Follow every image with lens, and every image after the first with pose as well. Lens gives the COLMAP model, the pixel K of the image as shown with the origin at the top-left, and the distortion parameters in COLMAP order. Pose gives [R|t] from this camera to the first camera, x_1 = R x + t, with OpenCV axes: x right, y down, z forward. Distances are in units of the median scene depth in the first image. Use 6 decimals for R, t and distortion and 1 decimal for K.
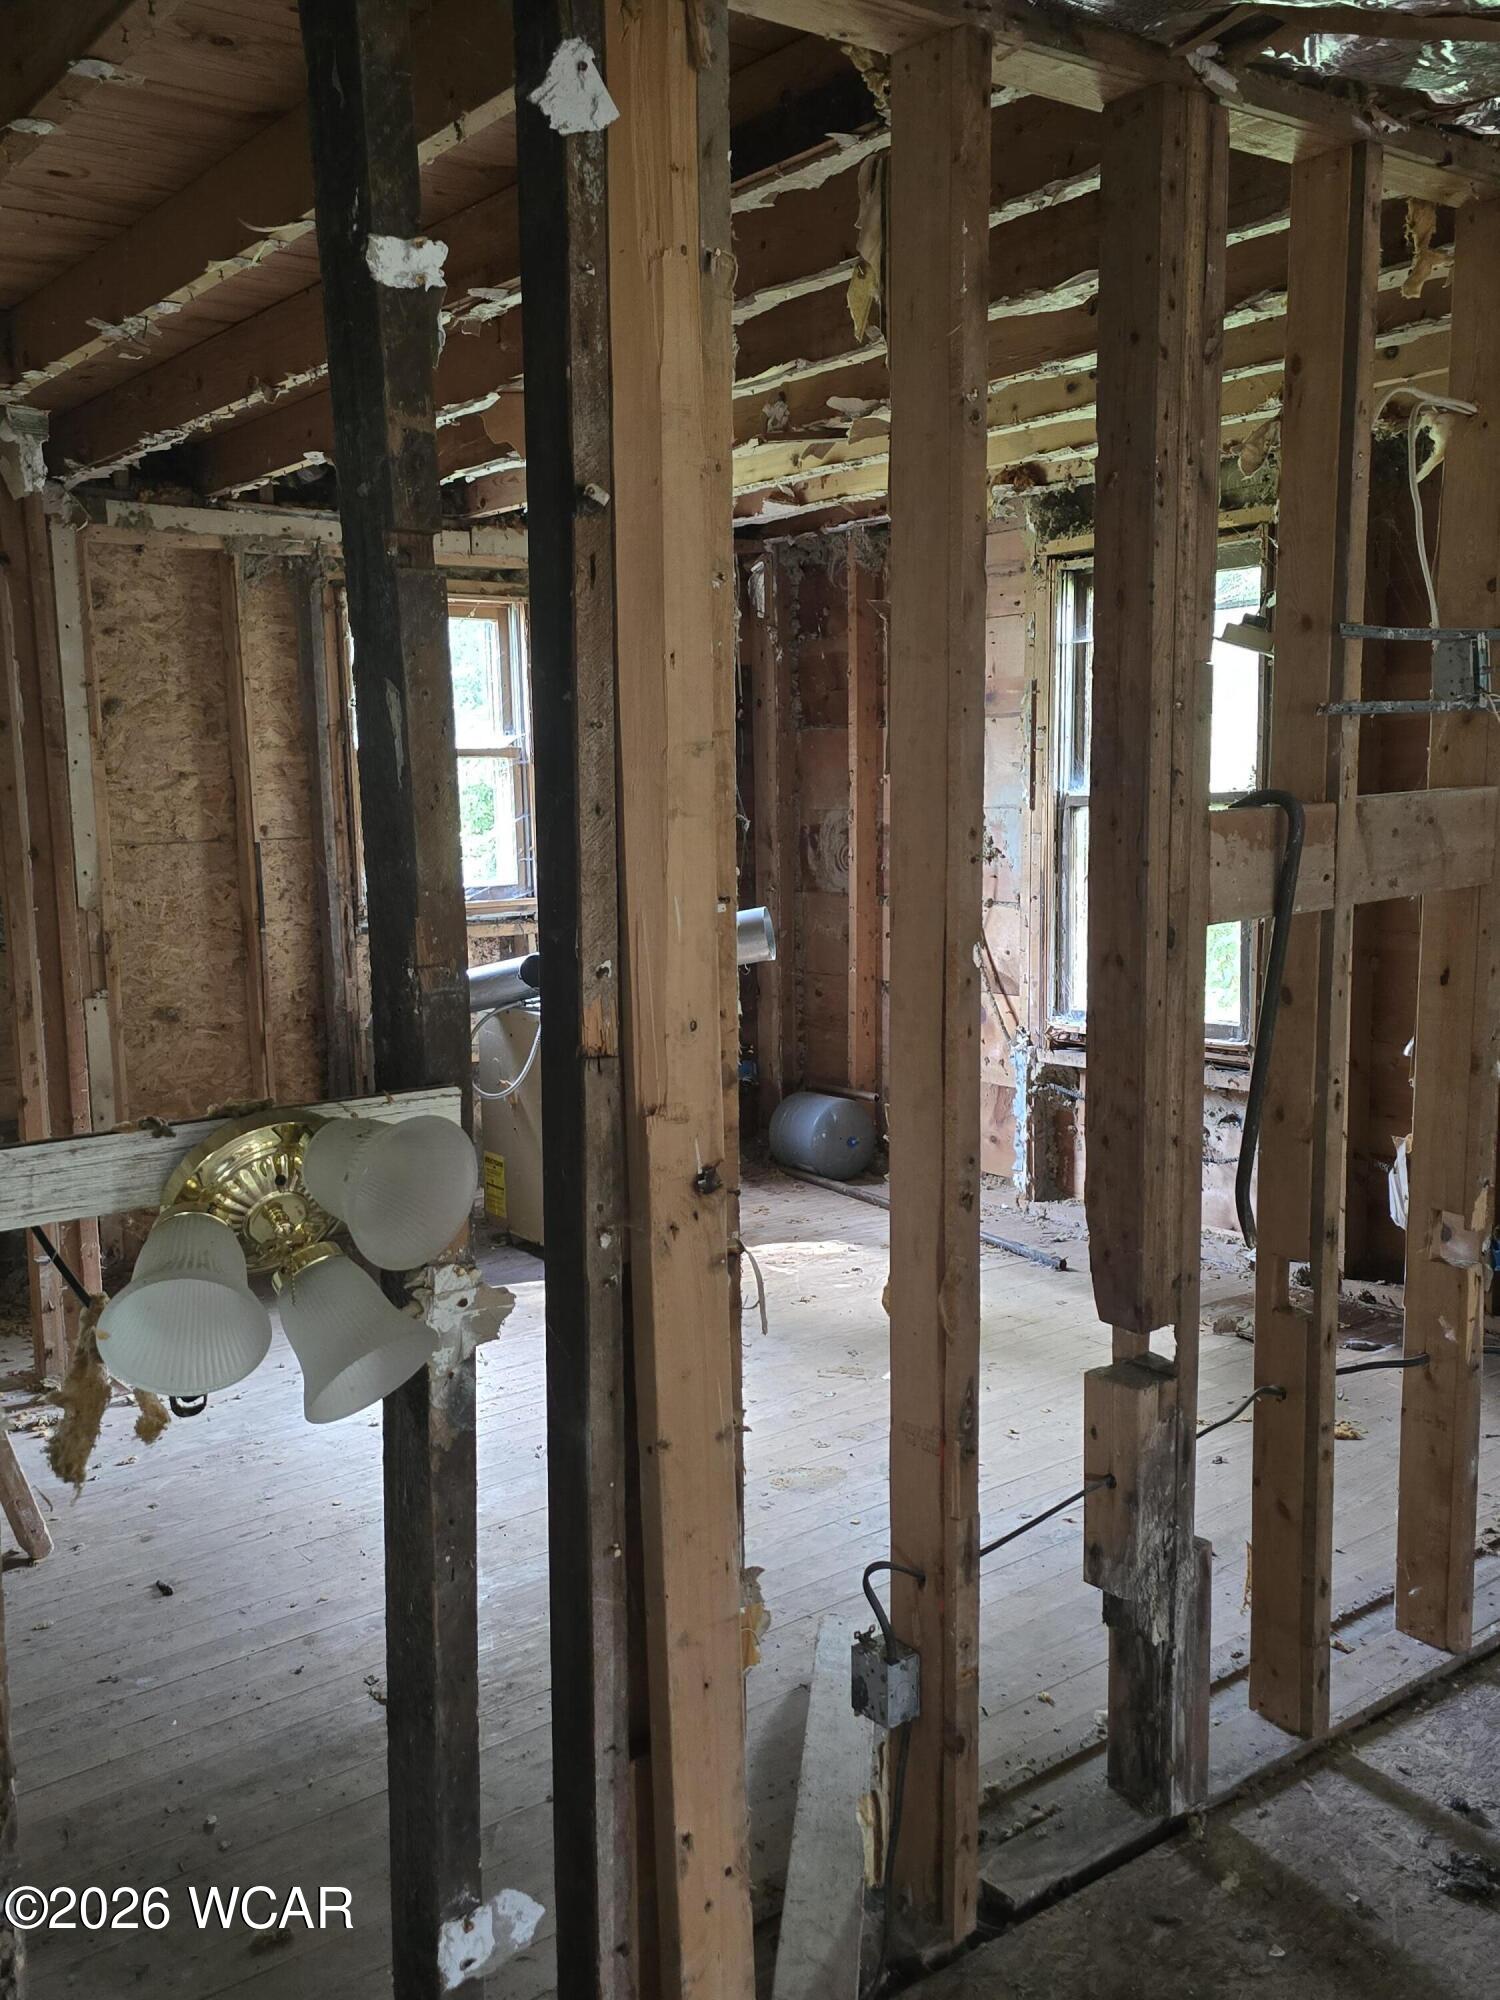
lens RADIAL K [[1755.9, 0, 756.9], [0, 1755.9, 1026.3], [0, 0, 1]] dist [0.071154, -0.085885]
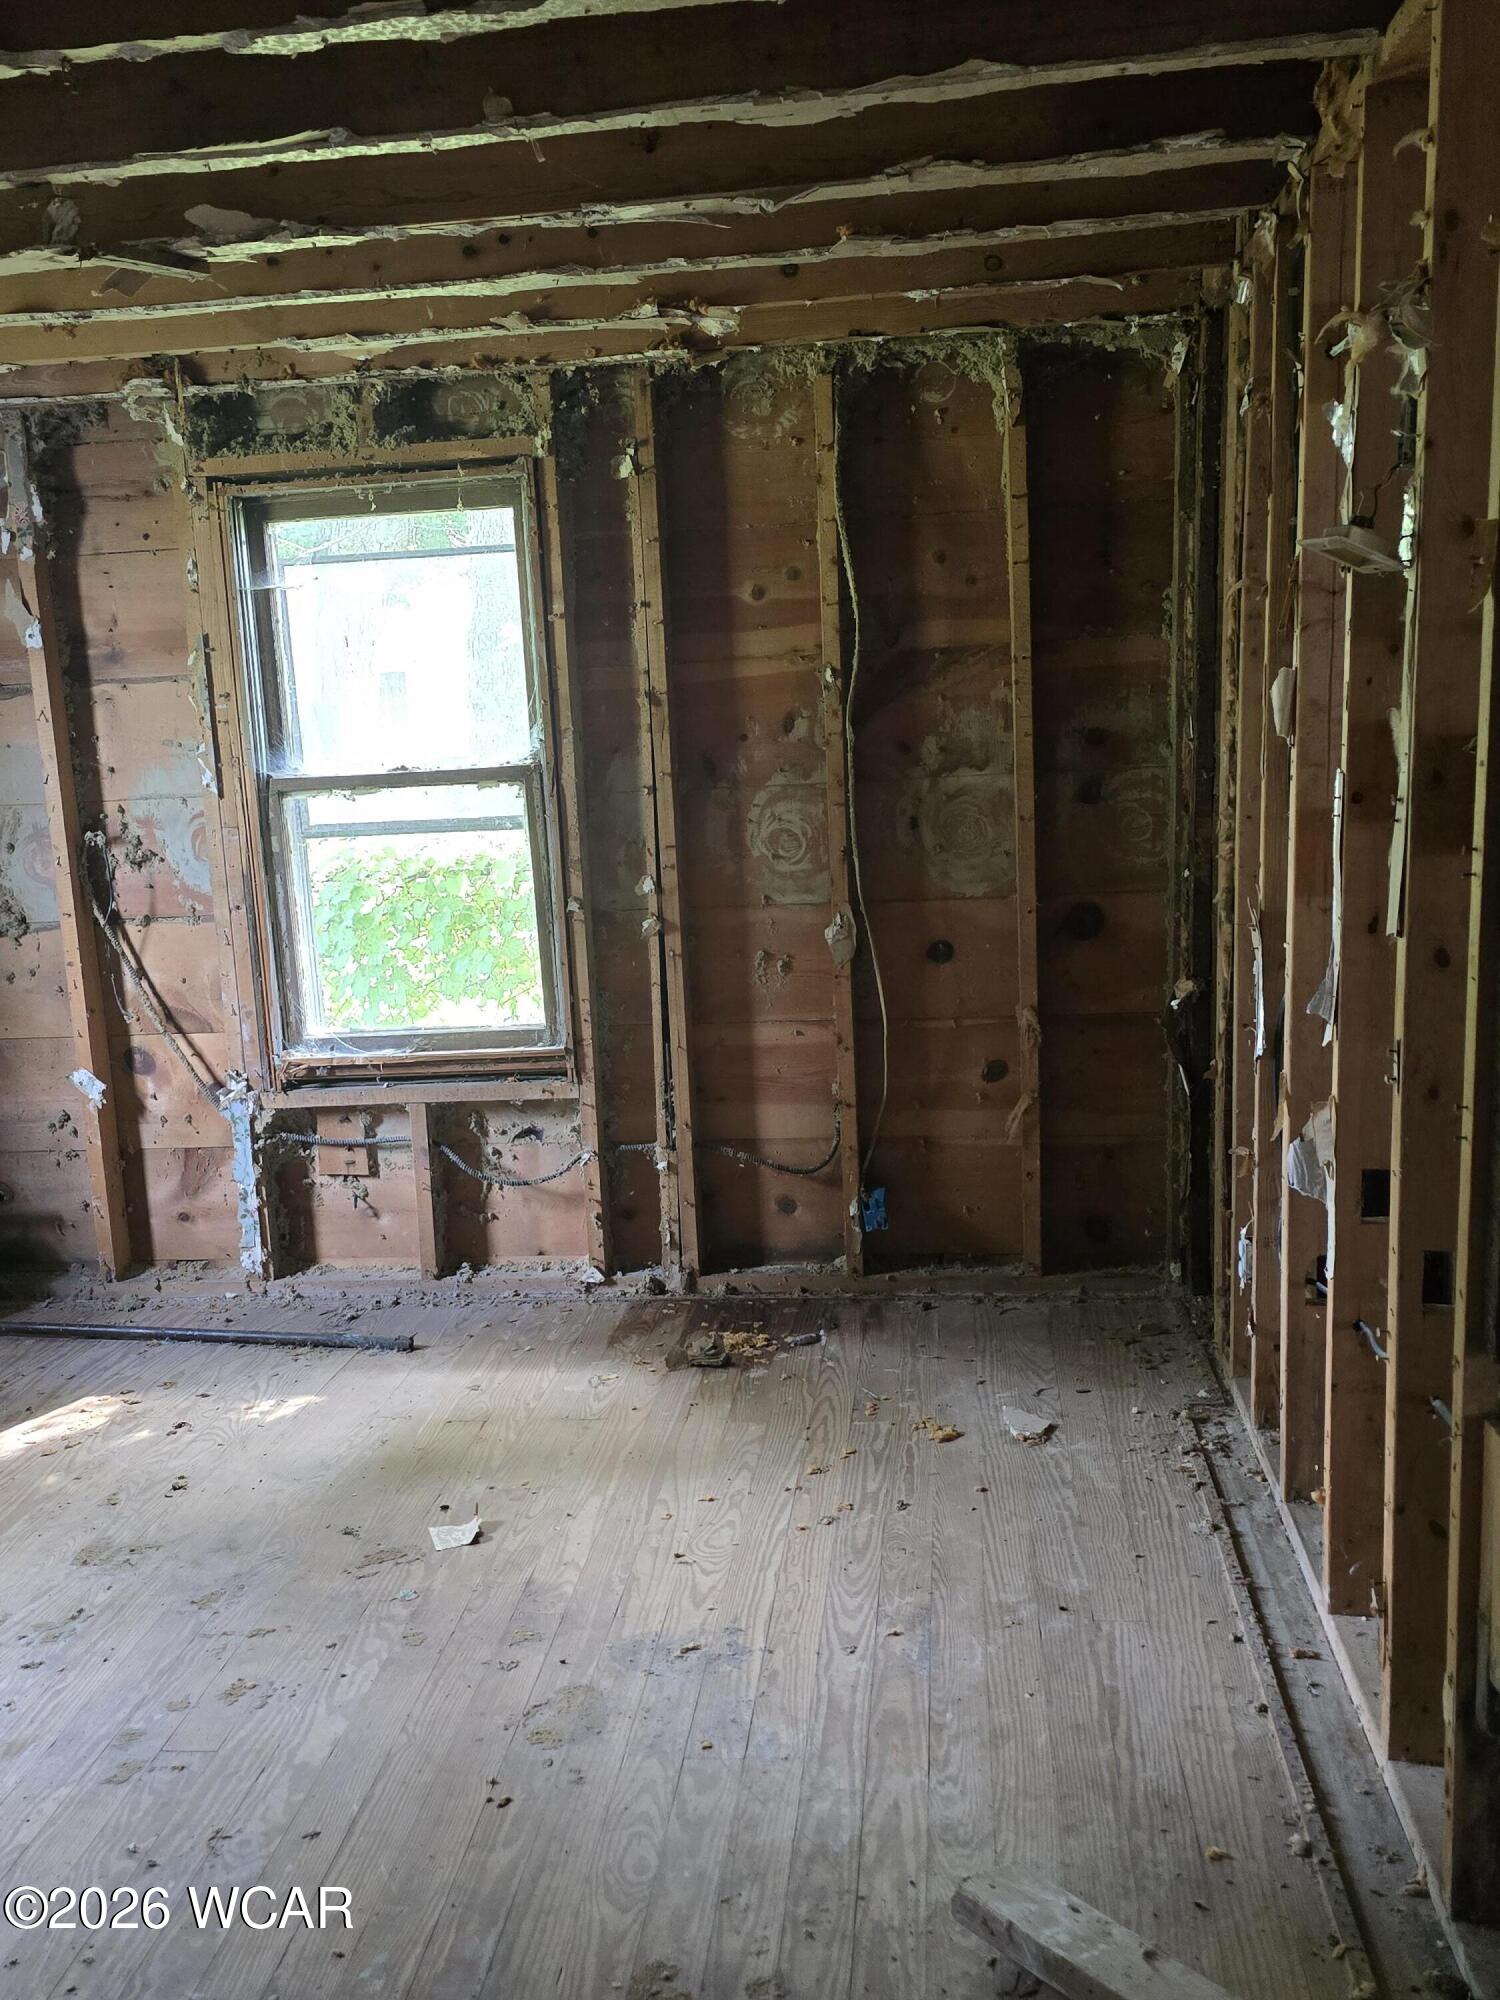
lens RADIAL K [[1755.9, 0, 756.9], [0, 1755.9, 1026.3], [0, 0, 1]] dist [0.071154, -0.085885]
pose [[0.705879, -0.138301, 0.694700, -0.244668], [0.136736, 0.988912, 0.057936, -0.034315], [-0.695010, 0.054095, 0.716962, 0.266260]]
